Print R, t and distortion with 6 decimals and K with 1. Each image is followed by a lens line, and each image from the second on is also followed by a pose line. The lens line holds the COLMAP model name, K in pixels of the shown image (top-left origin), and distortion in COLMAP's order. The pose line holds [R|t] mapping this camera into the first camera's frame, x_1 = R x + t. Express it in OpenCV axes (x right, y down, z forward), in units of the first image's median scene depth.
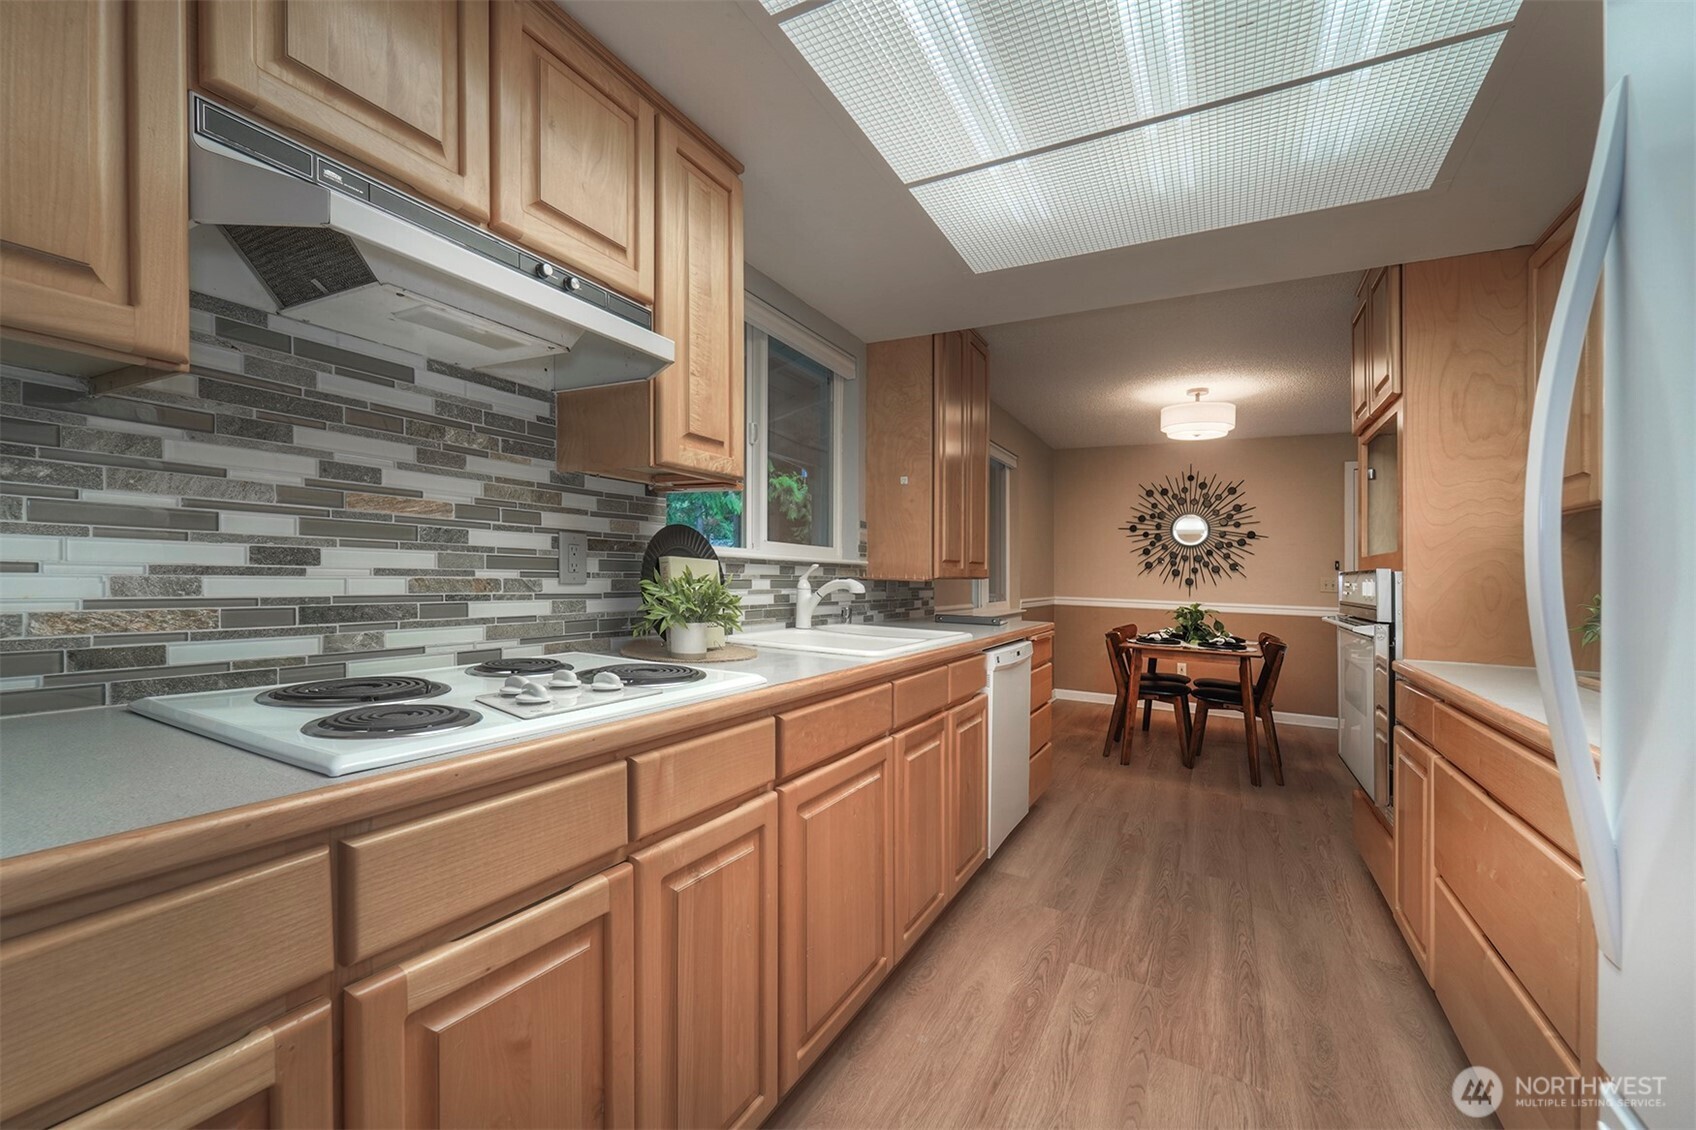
lens RADIAL K [[697.6, 0, 840.2], [0, 697.6, 565.3], [0, 0, 1]] dist [0.000468, -0.000076]
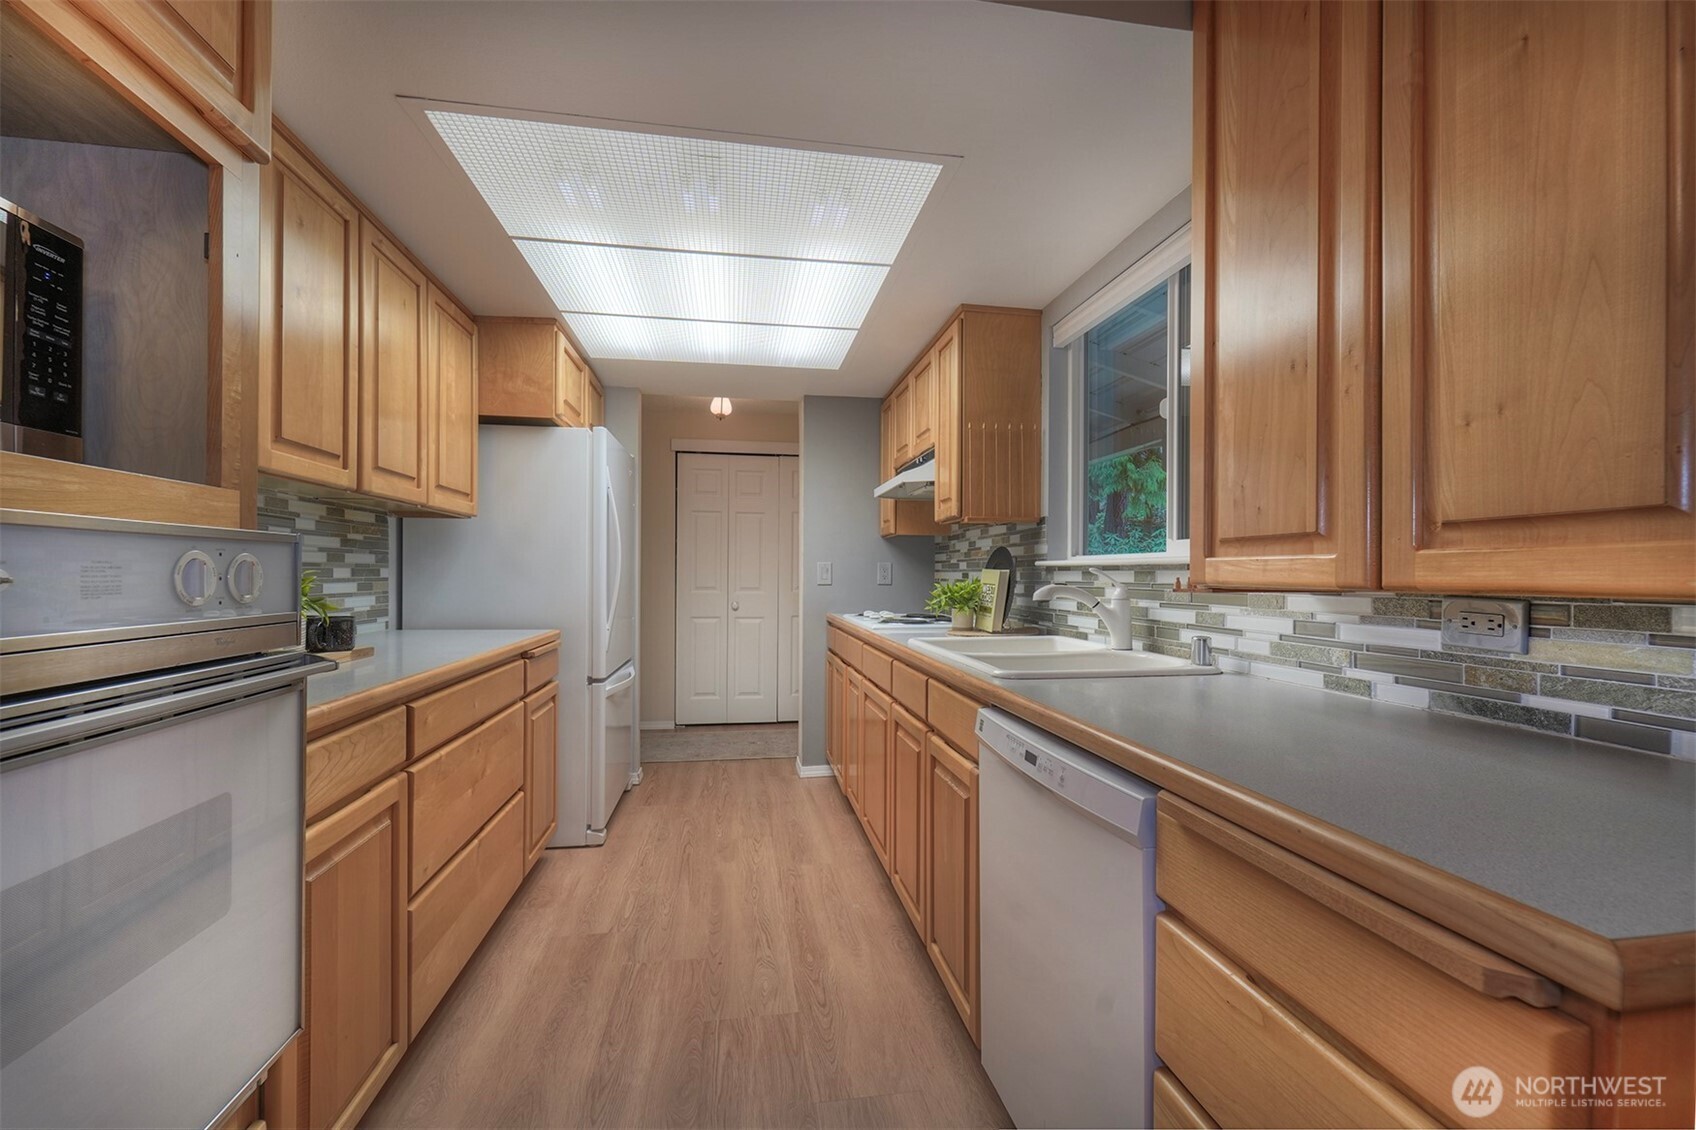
lens RADIAL K [[697.6, 0, 839.4], [0, 697.6, 583.1], [0, 0, 1]] dist [0.000468, -0.000076]
pose [[-0.792988, -0.024307, -0.608752, 0.455470], [-0.022053, 0.999694, -0.011189, 0.020364], [0.608838, 0.004552, -0.793281, 0.938597]]
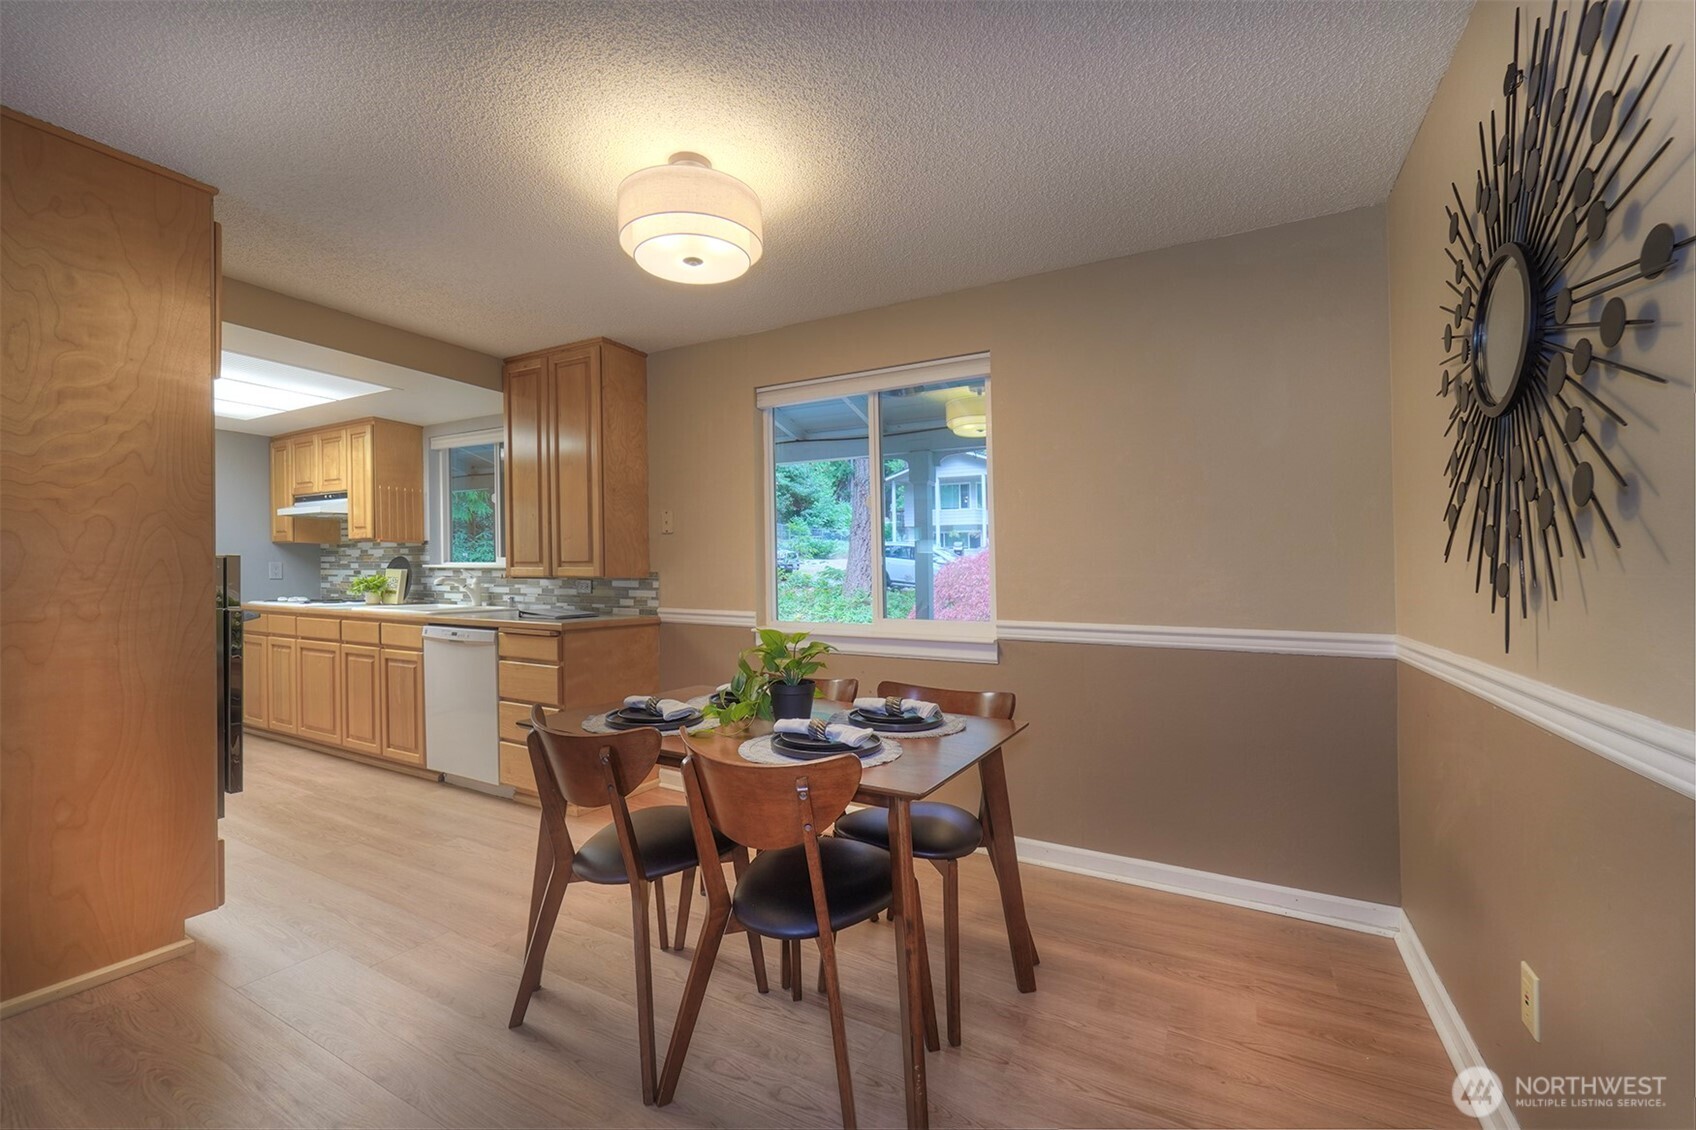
lens RADIAL K [[697.6, 0, 844.7], [0, 697.6, 577.3], [0, 0, 1]] dist [0.000468, -0.000076]
pose [[-0.002978, -0.020494, -0.999786, 1.136950], [0.003995, 0.999782, -0.020506, 0.038085], [0.999988, -0.004055, -0.002896, 1.273882]]
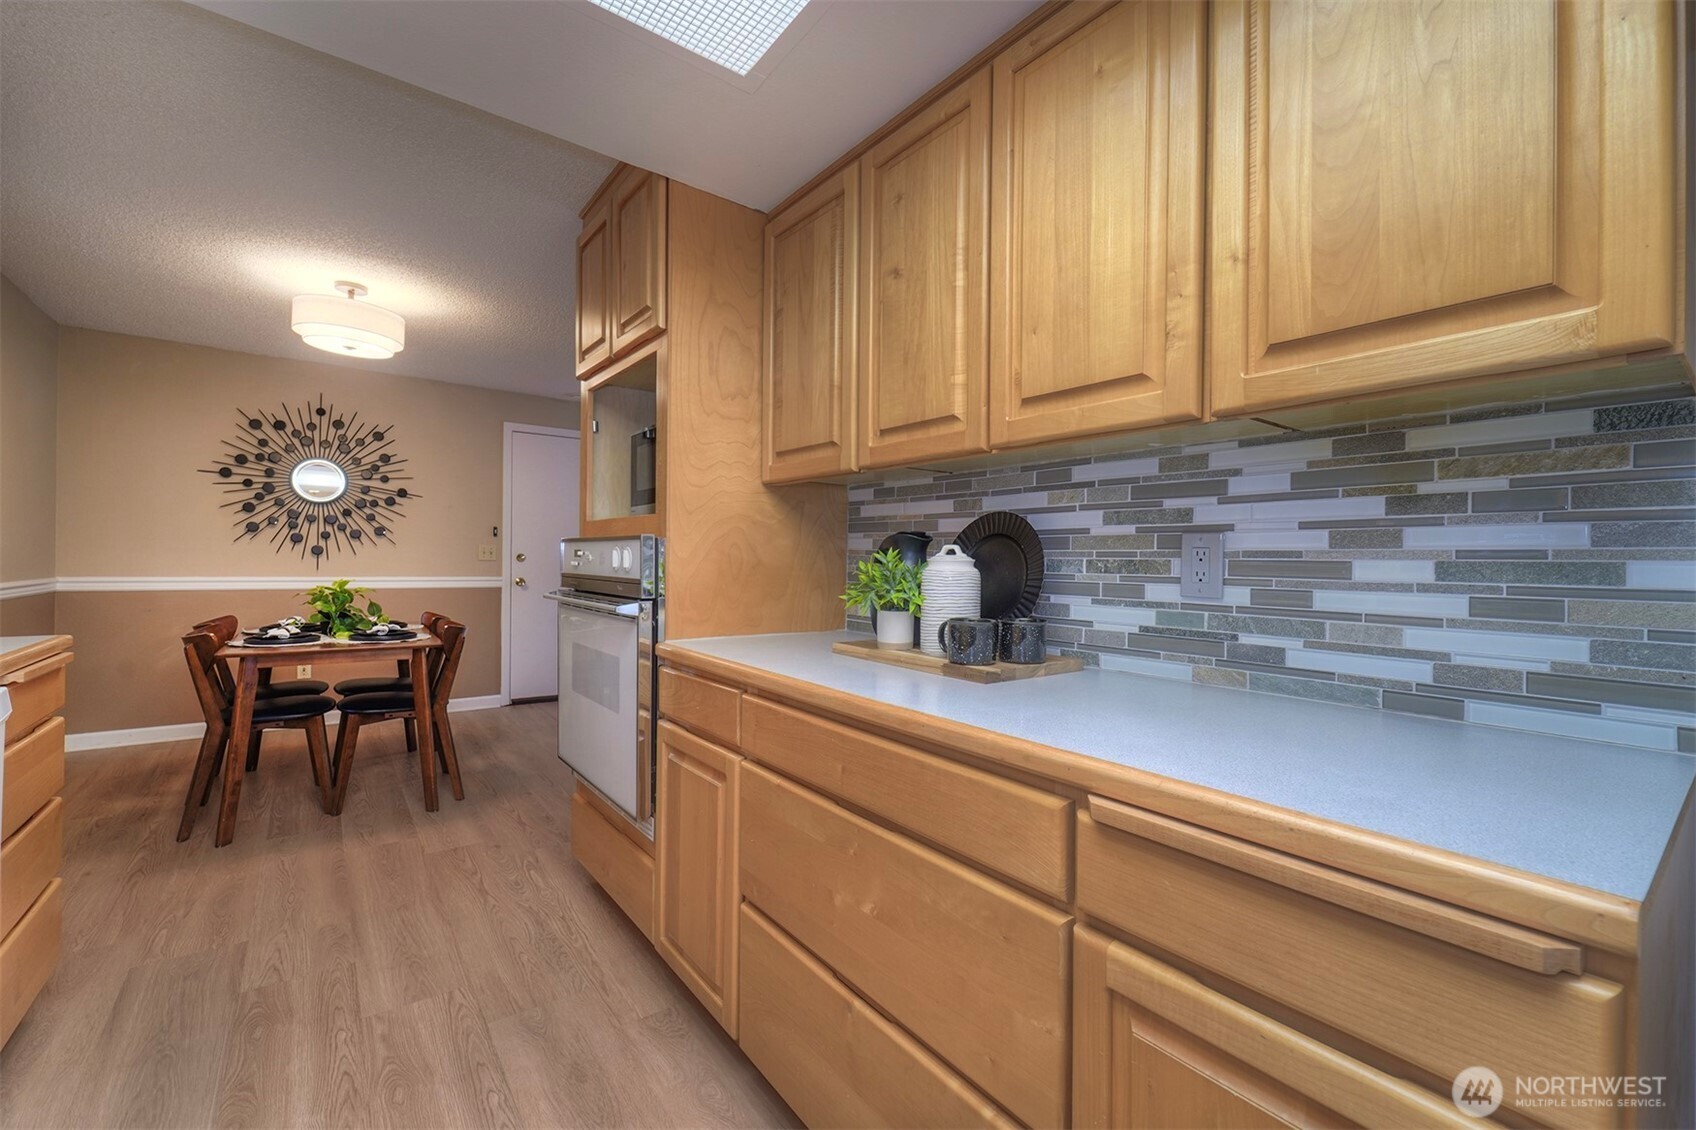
lens RADIAL K [[697.6, 0, 840.5], [0, 697.6, 539.8], [0, 0, 1]] dist [0.000468, -0.000076]
pose [[0.406632, 0.005513, 0.913575, 0.059938], [-0.015432, 0.999881, 0.000835, 0.003867], [-0.913462, -0.014438, 0.406668, 0.241949]]
